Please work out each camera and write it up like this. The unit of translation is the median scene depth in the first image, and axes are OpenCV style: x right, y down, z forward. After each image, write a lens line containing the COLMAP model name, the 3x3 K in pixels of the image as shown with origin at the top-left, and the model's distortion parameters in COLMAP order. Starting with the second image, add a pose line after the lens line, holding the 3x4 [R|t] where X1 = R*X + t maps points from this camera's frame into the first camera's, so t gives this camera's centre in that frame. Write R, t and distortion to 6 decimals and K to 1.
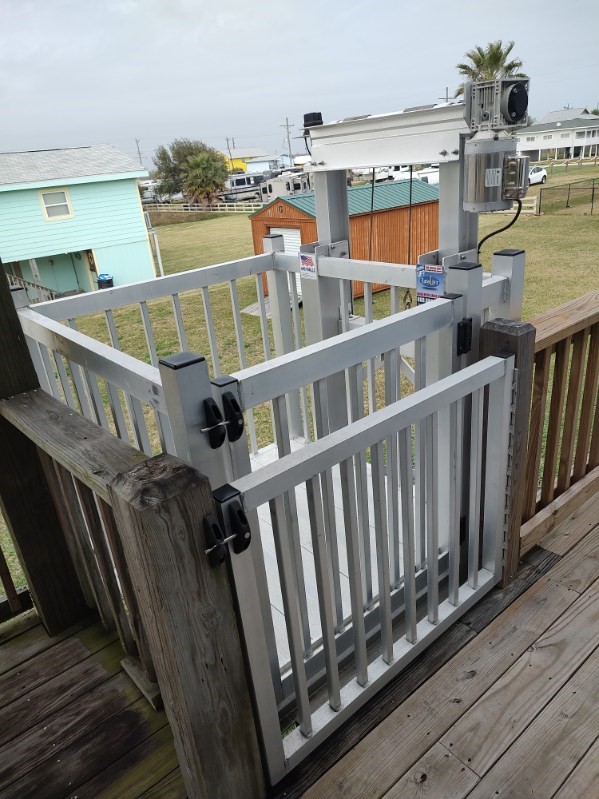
lens RADIAL K [[571.1, 0, 300.7], [0, 571.1, 401.0], [0, 0, 1]] dist [0.006281, -0.004123]
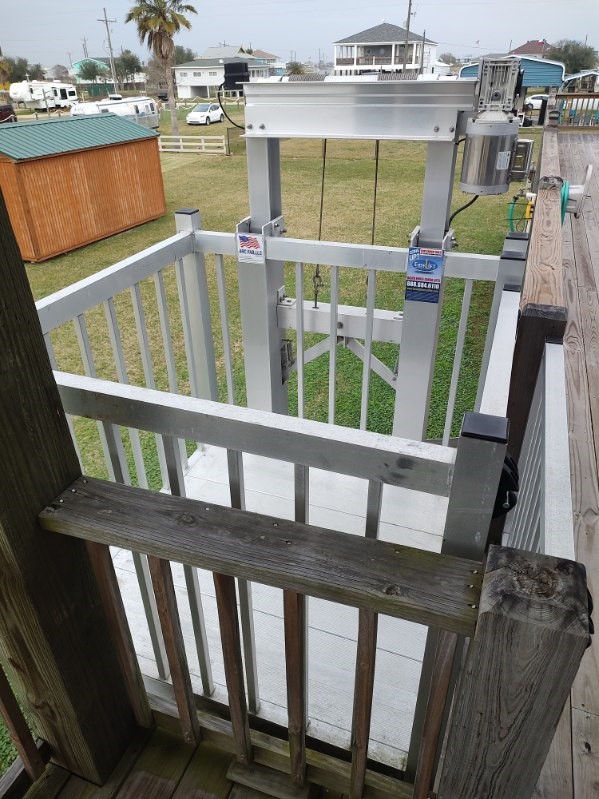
lens RADIAL K [[571.1, 0, 299.5], [0, 571.1, 400.6], [0, 0, 1]] dist [0.006281, -0.004123]
pose [[0.870622, -0.180495, 0.457645, -0.368434], [0.135234, 0.982232, 0.130123, -0.114785], [-0.473000, -0.051399, 0.879562, 0.196424]]
